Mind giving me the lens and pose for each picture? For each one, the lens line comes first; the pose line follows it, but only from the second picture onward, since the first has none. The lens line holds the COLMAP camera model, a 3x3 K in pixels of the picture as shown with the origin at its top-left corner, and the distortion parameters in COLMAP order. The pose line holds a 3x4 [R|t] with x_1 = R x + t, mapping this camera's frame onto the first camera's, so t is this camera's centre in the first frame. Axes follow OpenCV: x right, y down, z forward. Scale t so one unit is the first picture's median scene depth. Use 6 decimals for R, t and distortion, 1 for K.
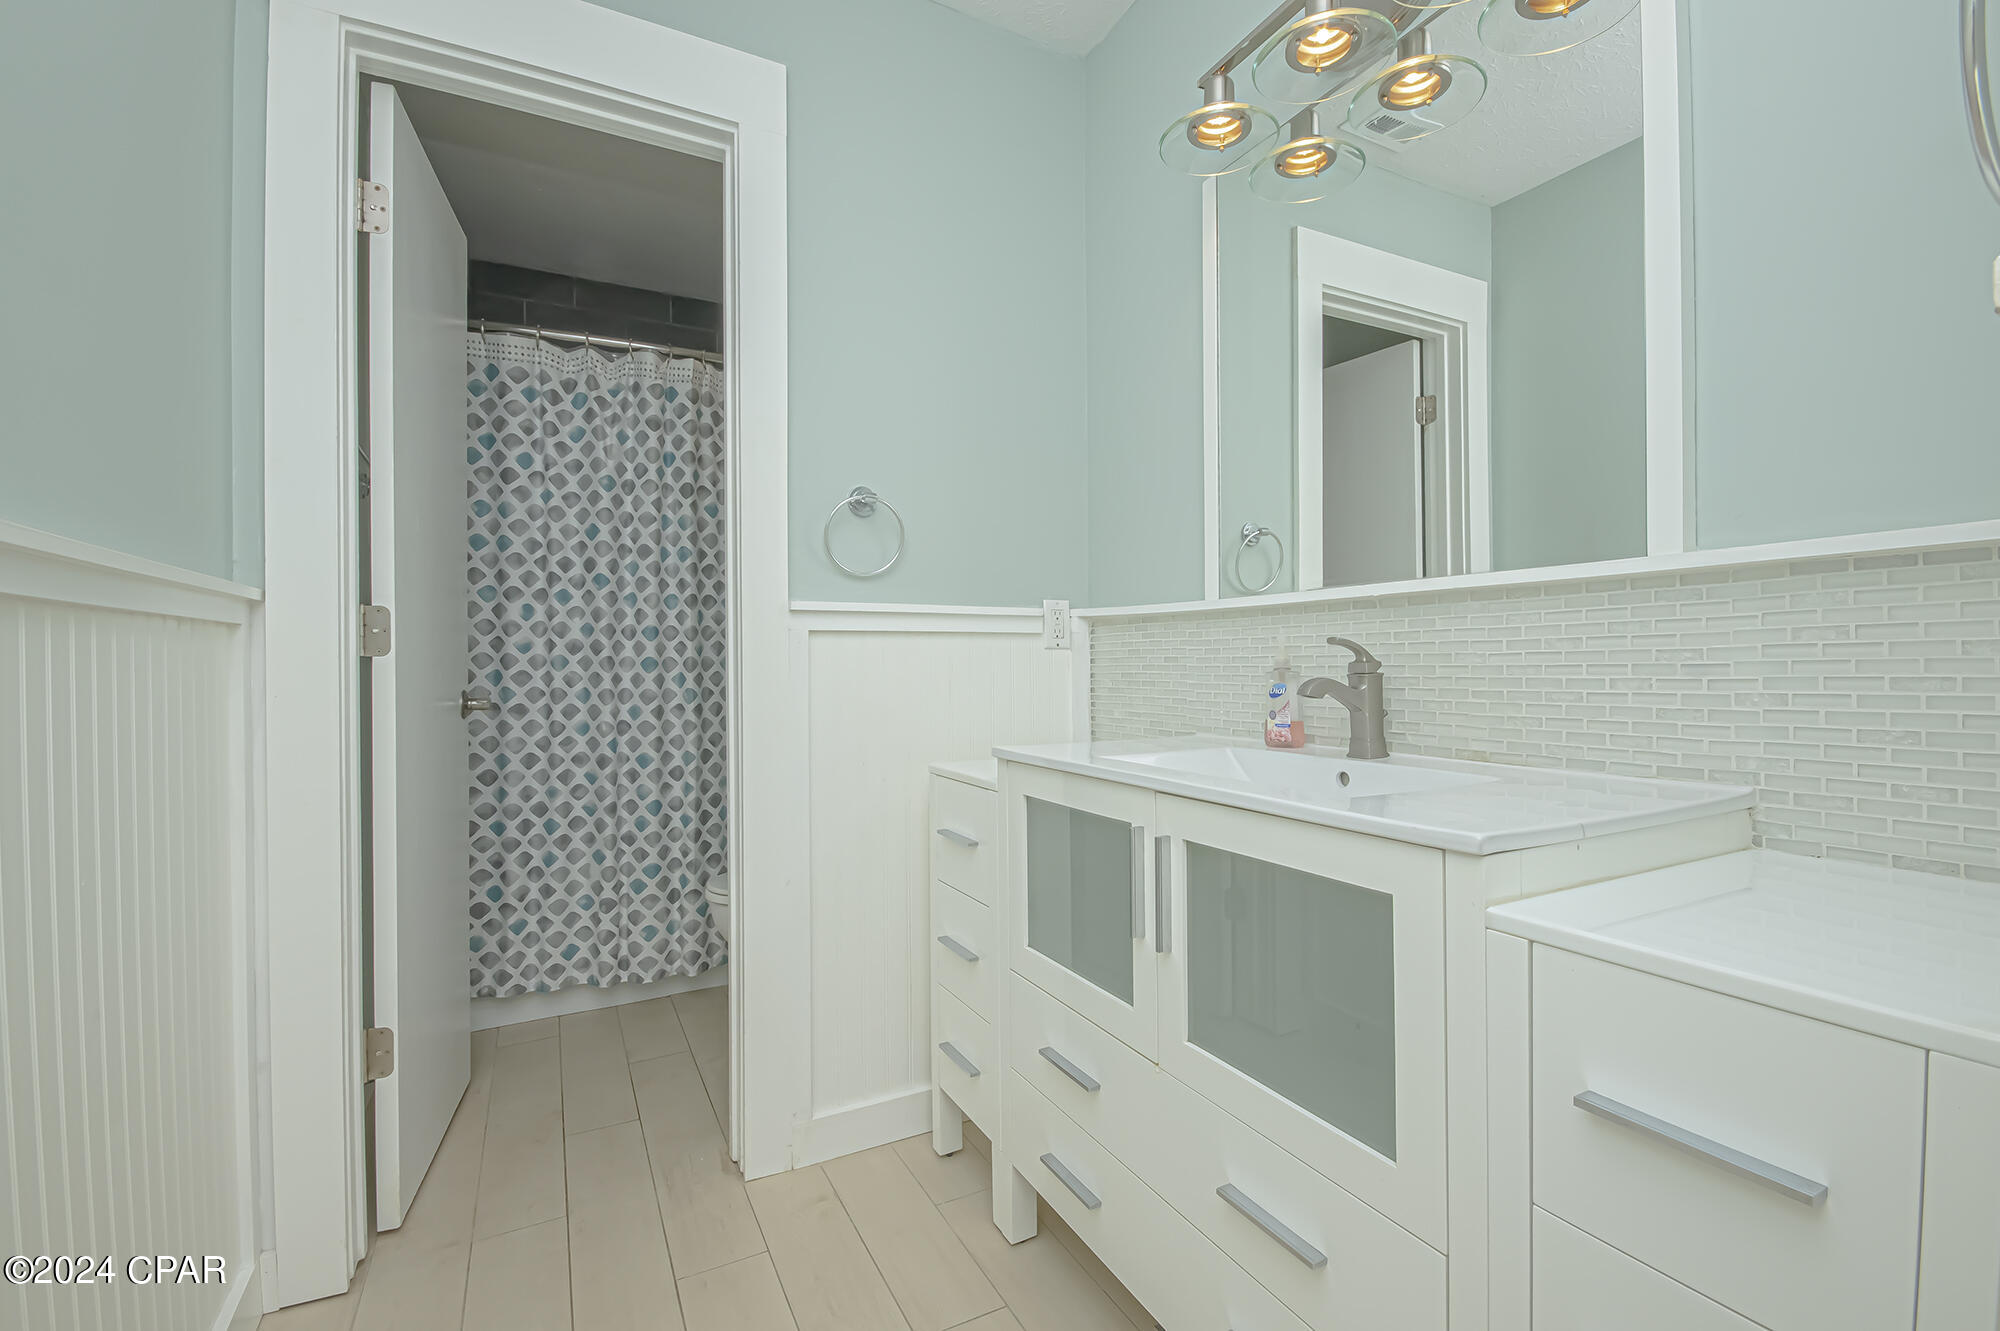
lens RADIAL K [[875.5, 0, 1016.2], [0, 875.5, 664.1], [0, 0, 1]] dist [0.002030, -0.013190]
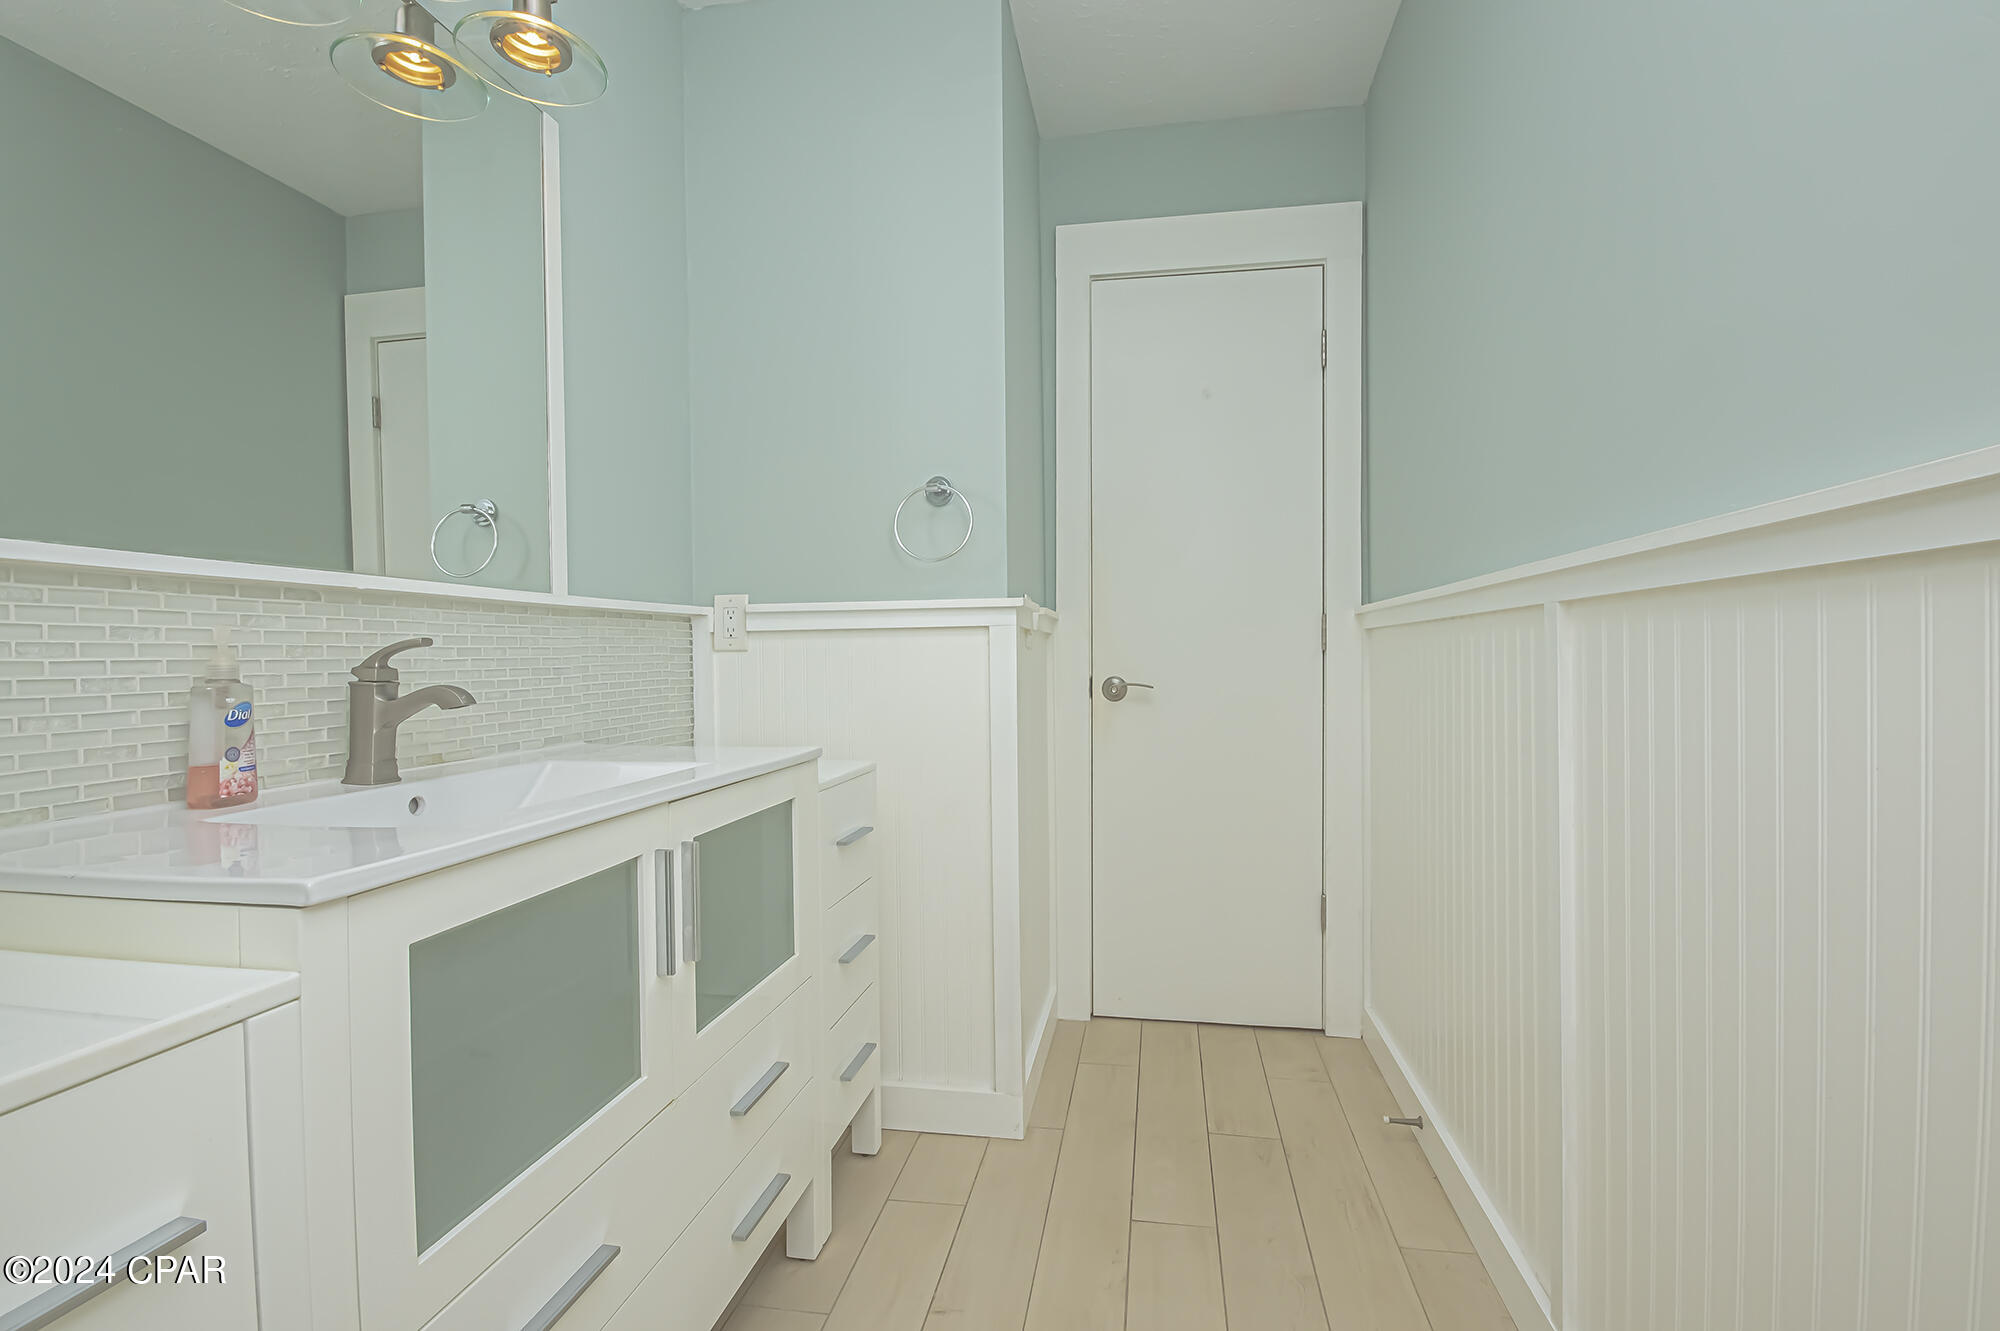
lens RADIAL K [[875.5, 0, 1016.2], [0, 875.5, 664.1], [0, 0, 1]] dist [0.002030, -0.013190]
pose [[-0.792226, 0.008783, 0.610164, -0.670382], [0.013904, 0.999897, 0.003660, -0.001460], [-0.610069, 0.011383, -0.792267, 1.447520]]
